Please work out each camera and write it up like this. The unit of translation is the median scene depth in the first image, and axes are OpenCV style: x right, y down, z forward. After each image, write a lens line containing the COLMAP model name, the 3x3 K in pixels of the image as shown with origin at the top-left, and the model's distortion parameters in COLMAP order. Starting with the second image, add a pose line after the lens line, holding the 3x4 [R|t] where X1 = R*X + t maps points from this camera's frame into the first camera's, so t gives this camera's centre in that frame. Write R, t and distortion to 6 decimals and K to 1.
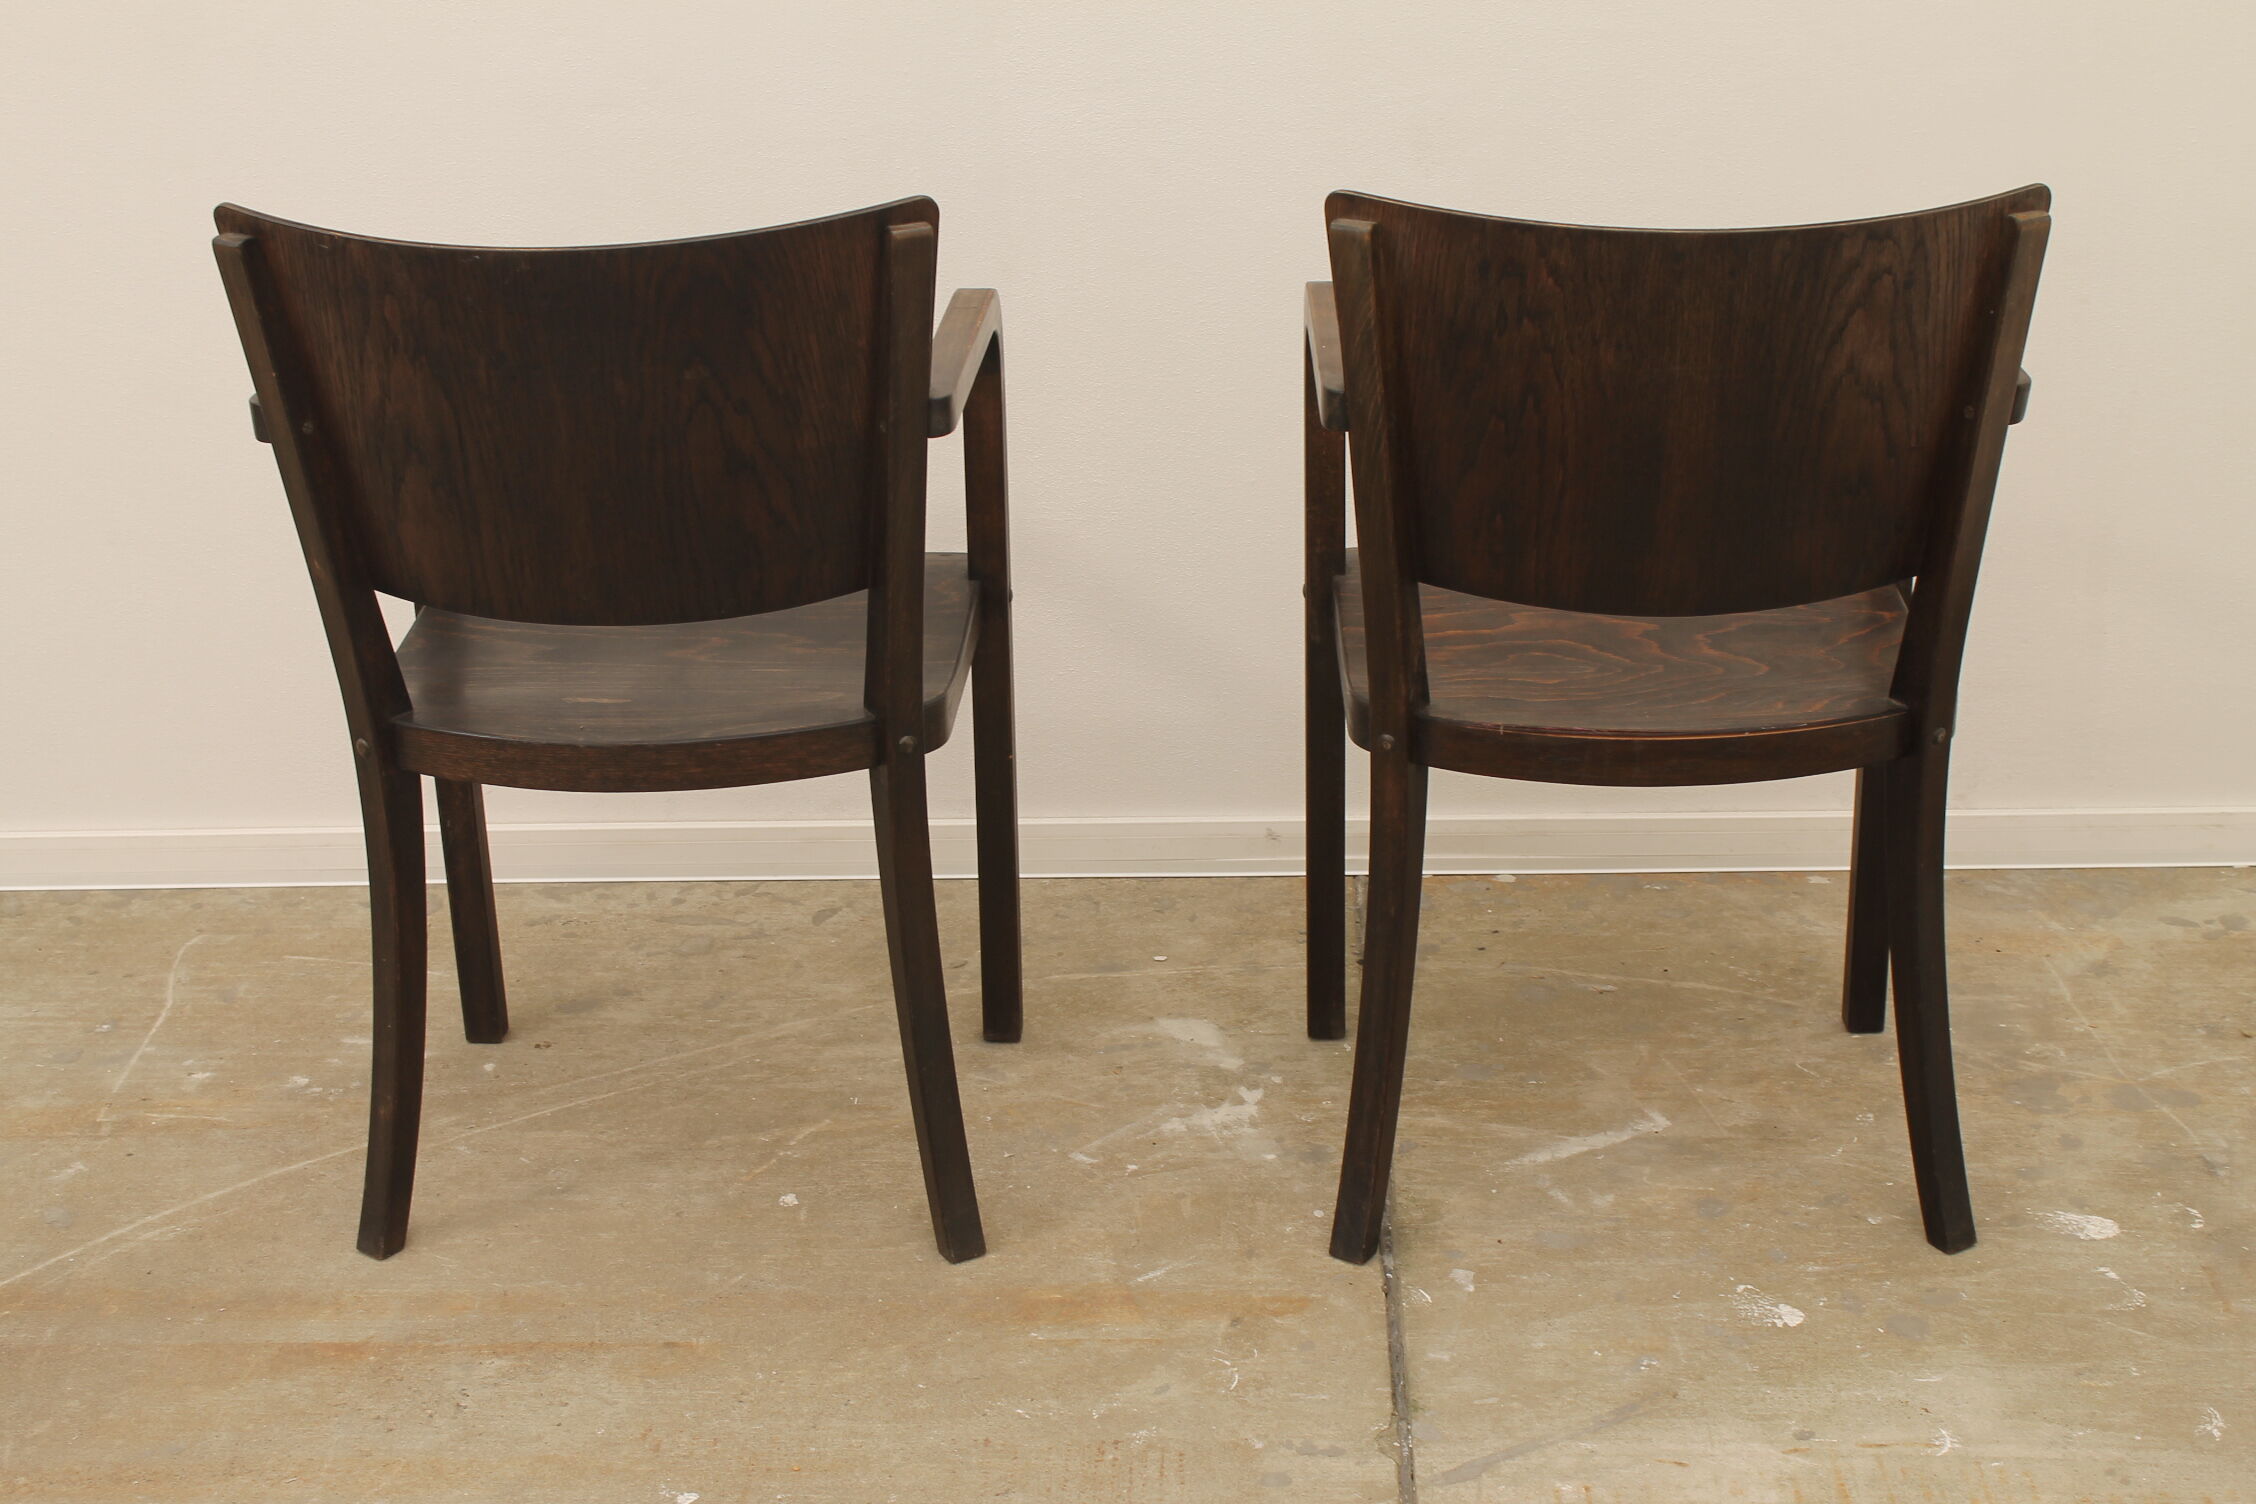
lens RADIAL K [[3149.2, 0, 1163.3], [0, 3149.2, 740.6], [0, 0, 1]] dist [-0.073568, 0.154253]
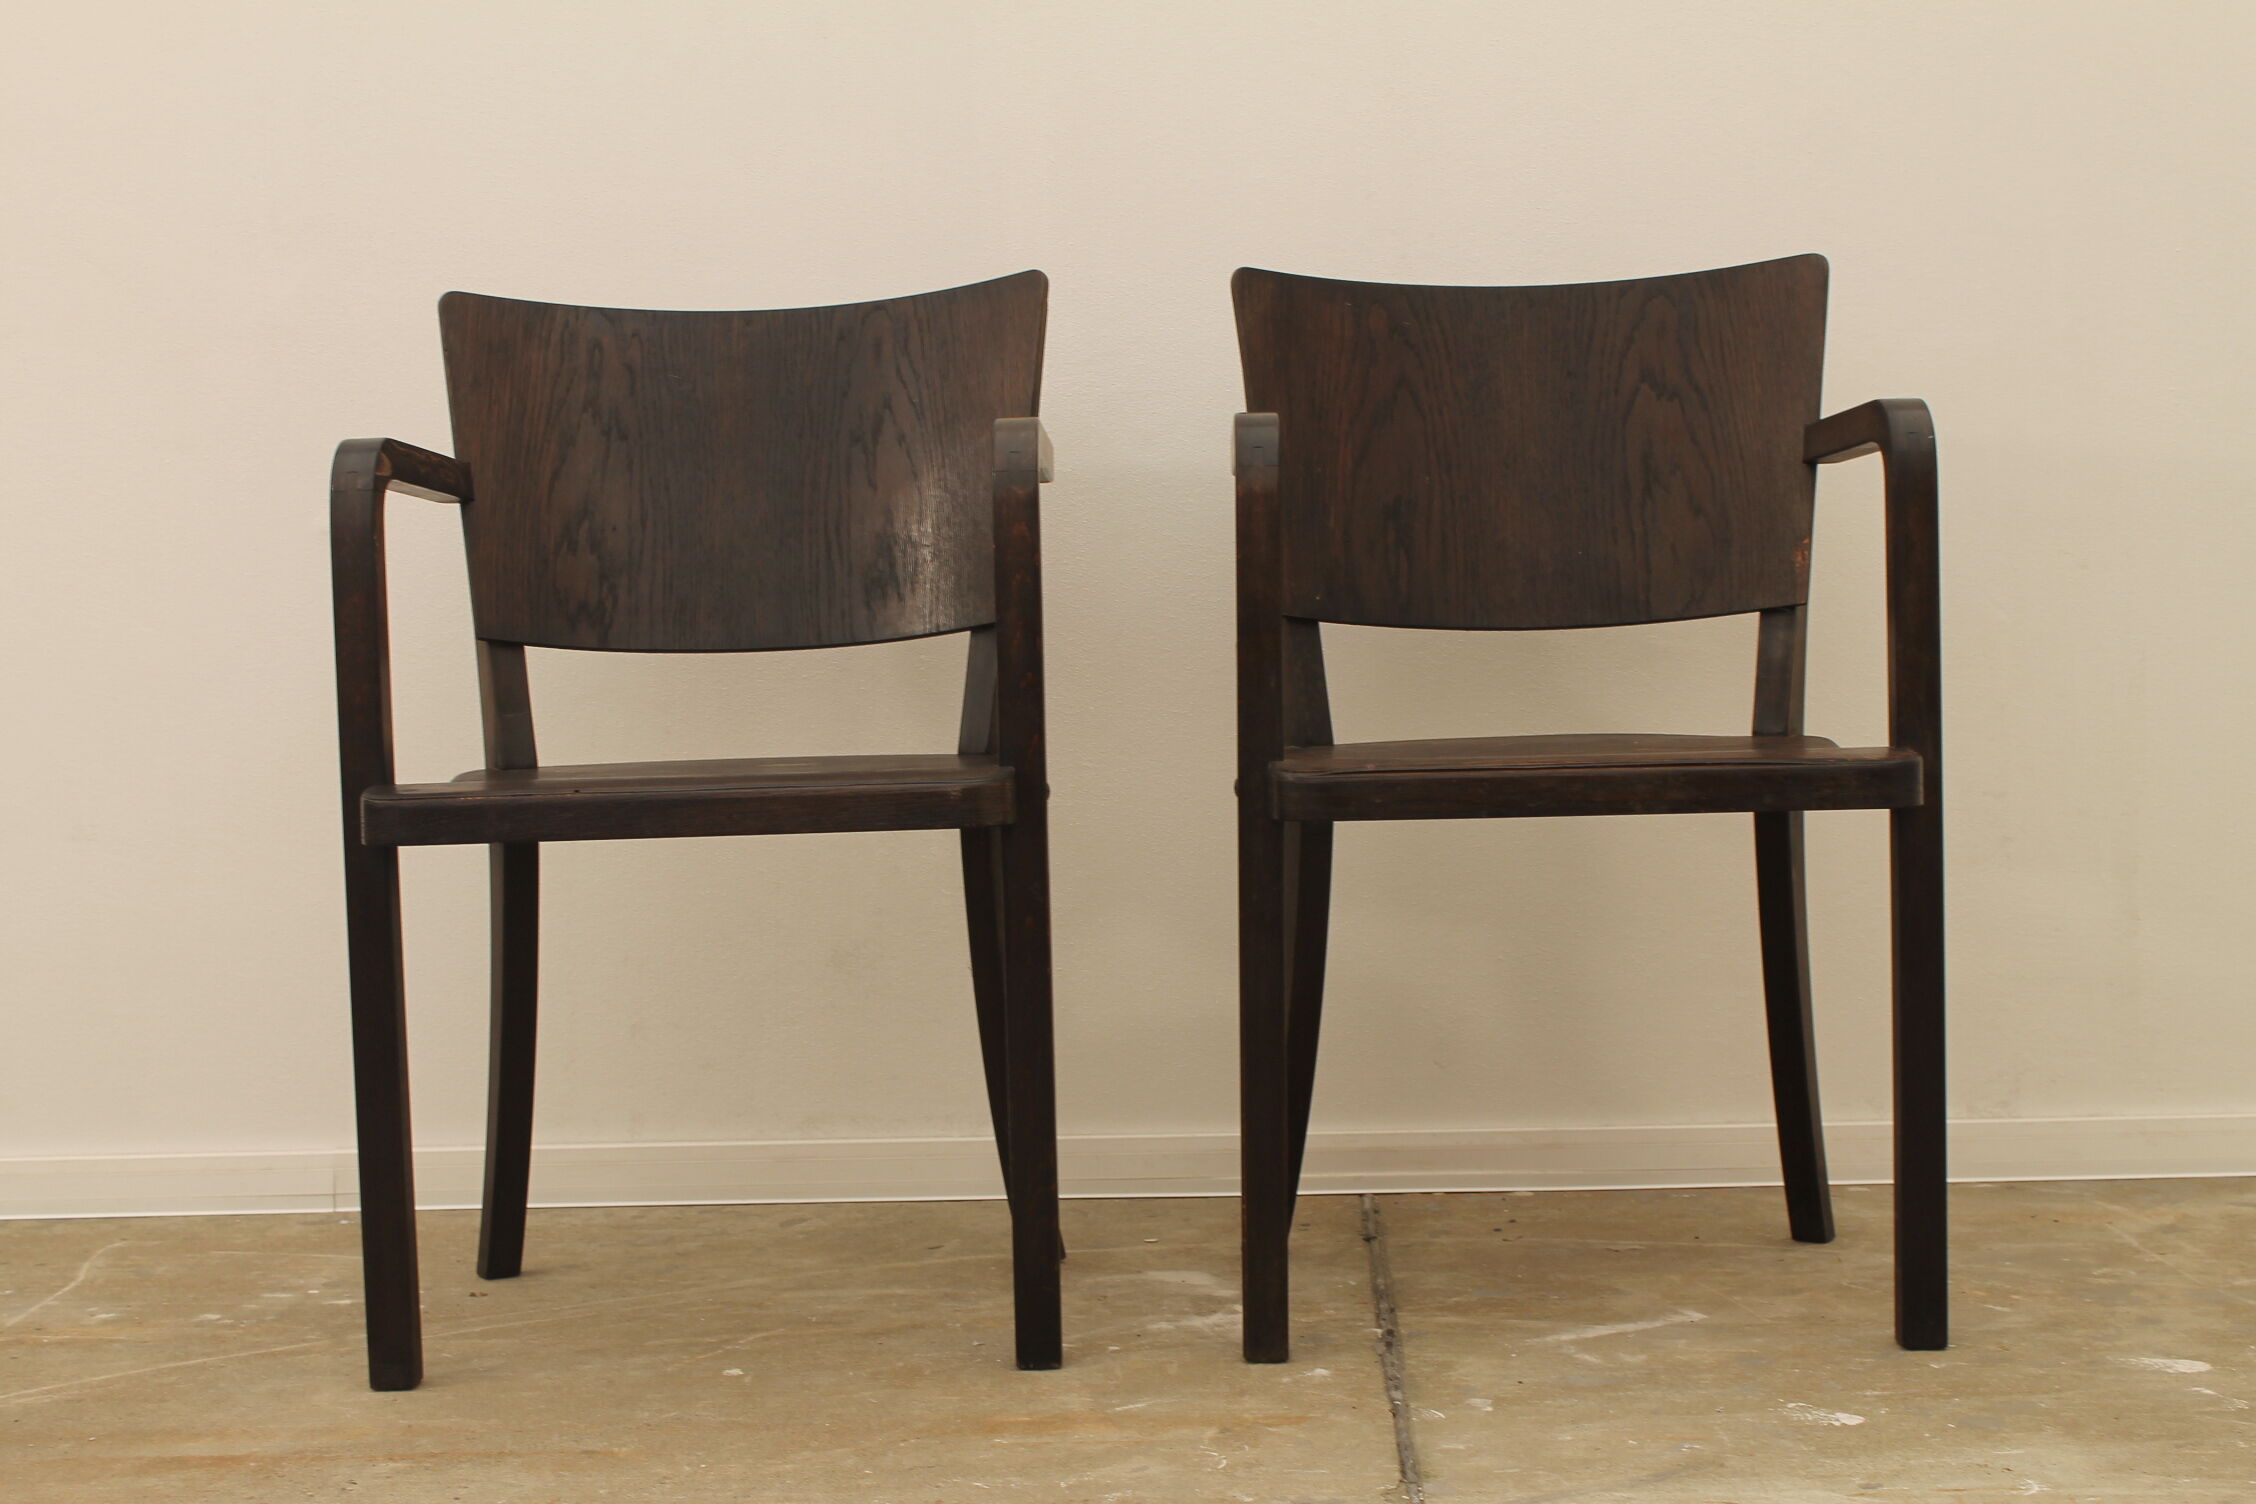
lens RADIAL K [[3149.2, 0, 1163.3], [0, 3149.2, 740.6], [0, 0, 1]] dist [-0.073568, 0.154253]
pose [[0.999945, -0.005740, -0.008829, 0.013371], [0.002597, 0.946884, -0.321566, 0.261607], [0.010206, 0.321525, 0.946846, 0.086916]]
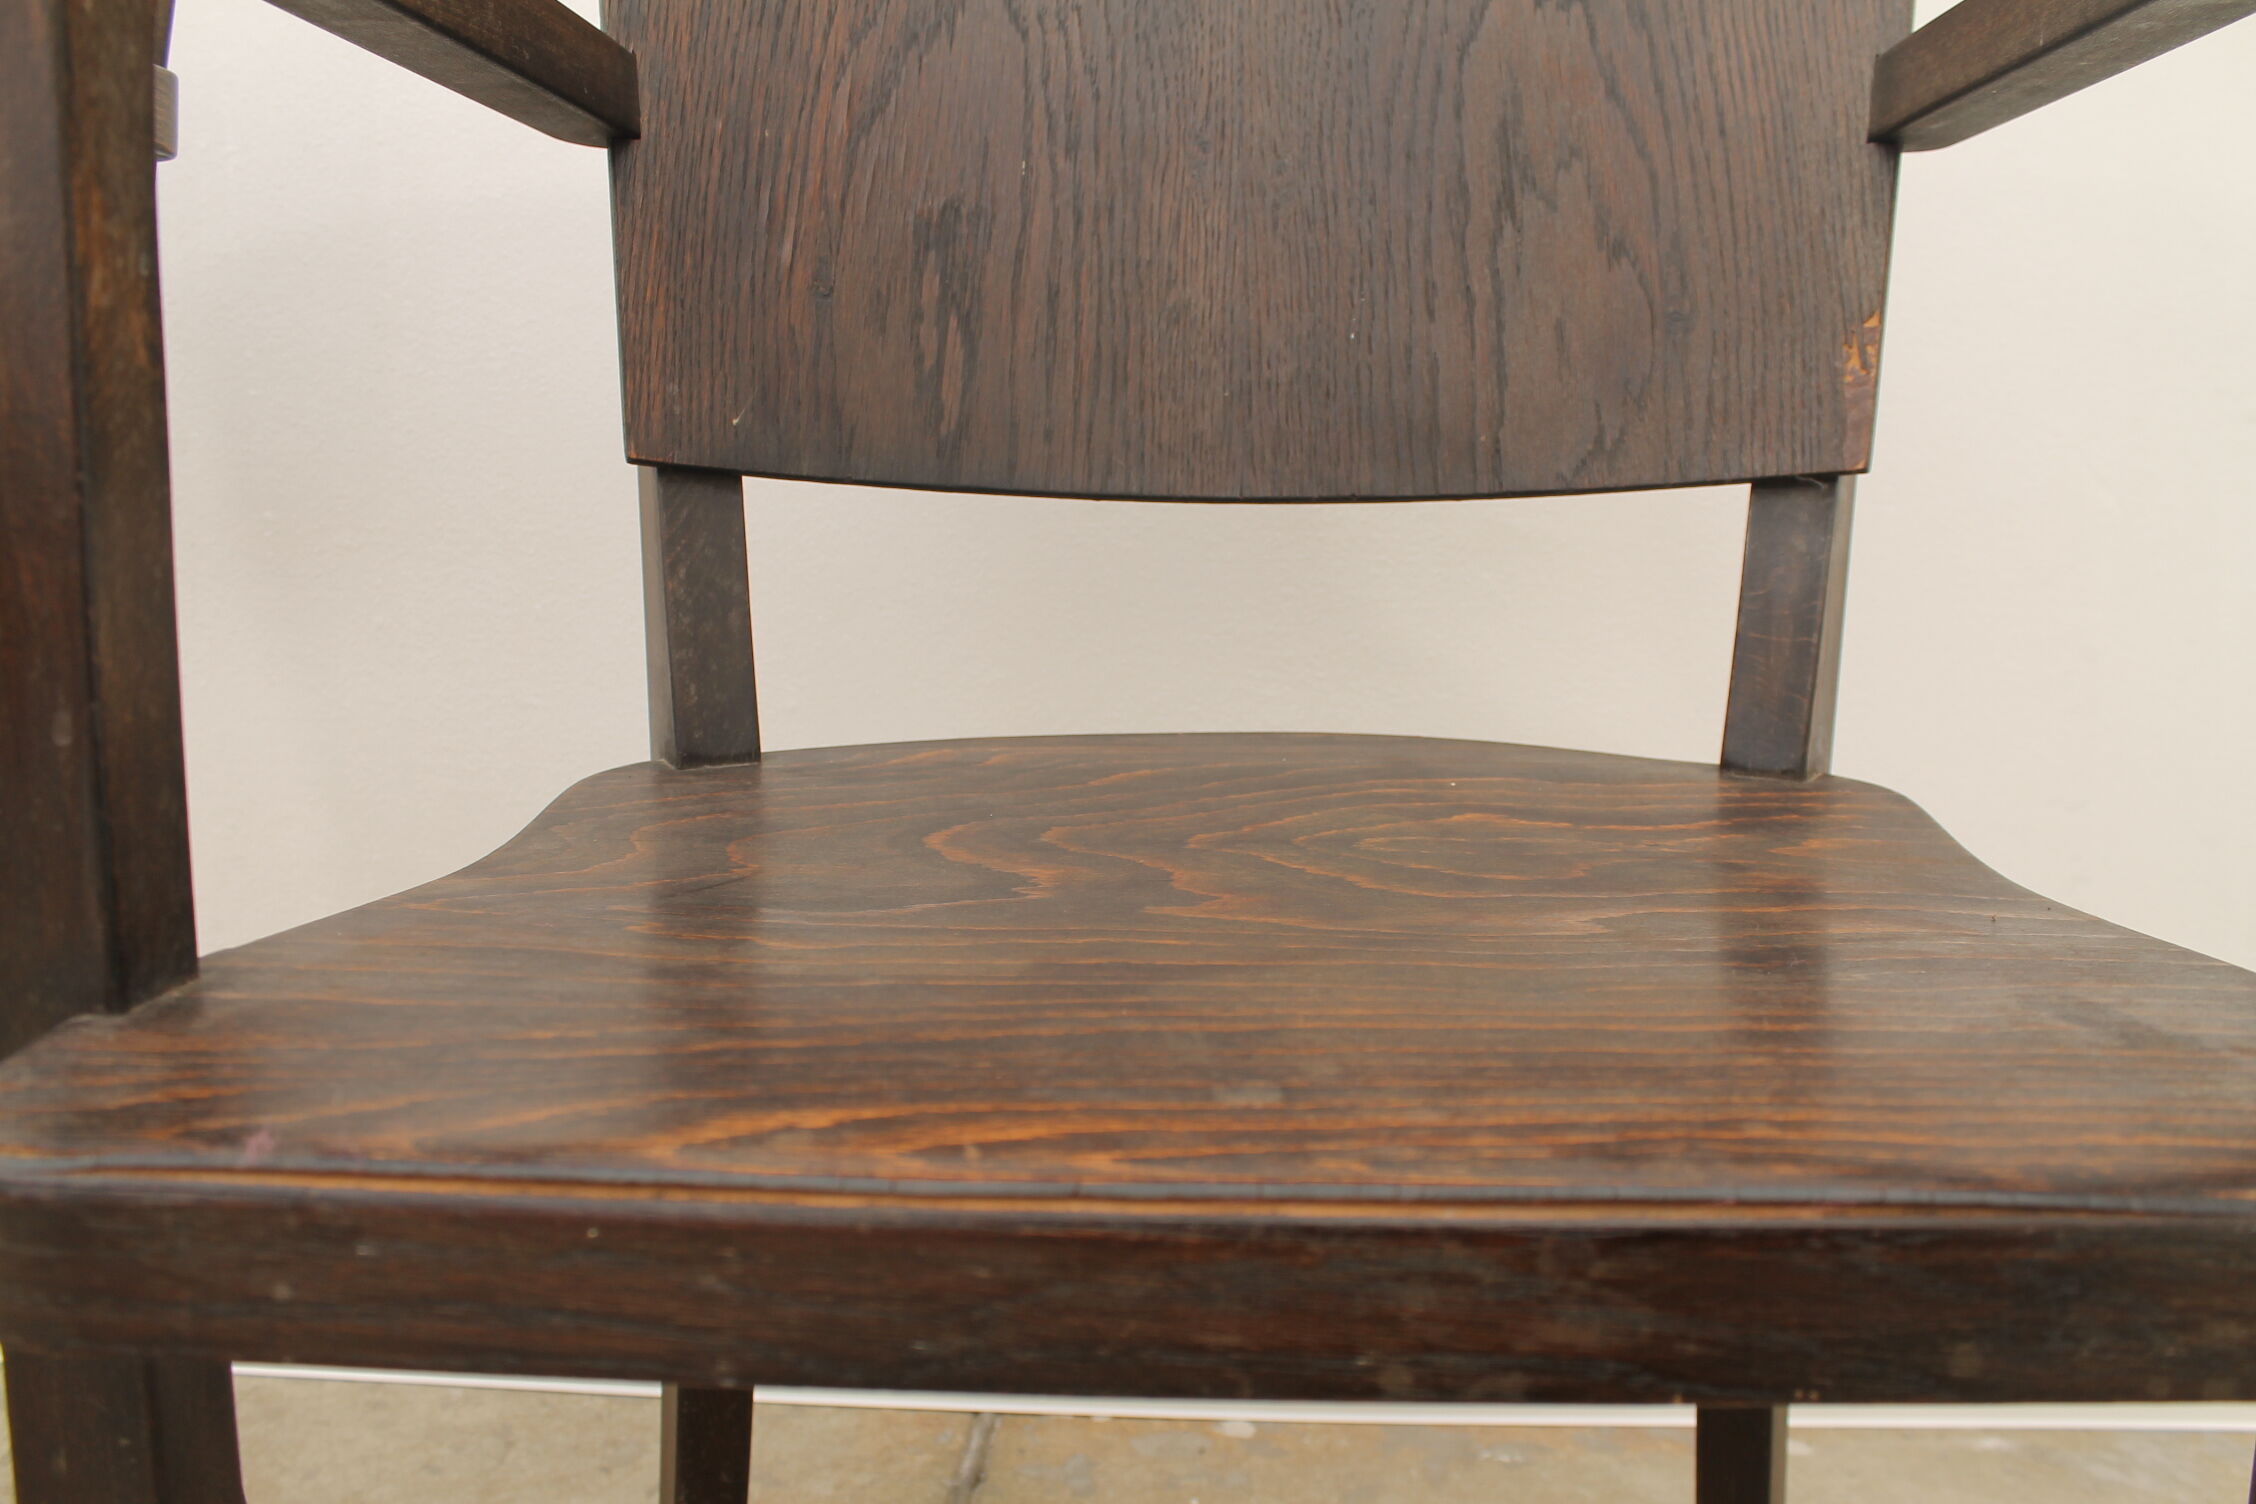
lens RADIAL K [[1904.3, 0, 1150.3], [0, 1904.3, 747.8], [0, 0, 1]] dist [-0.173985, 0.133299]
pose [[0.999058, 0.028060, -0.033114, 0.122021], [-0.034196, 0.978718, -0.202342, -0.009738], [0.026731, 0.203284, 0.978755, 0.780603]]
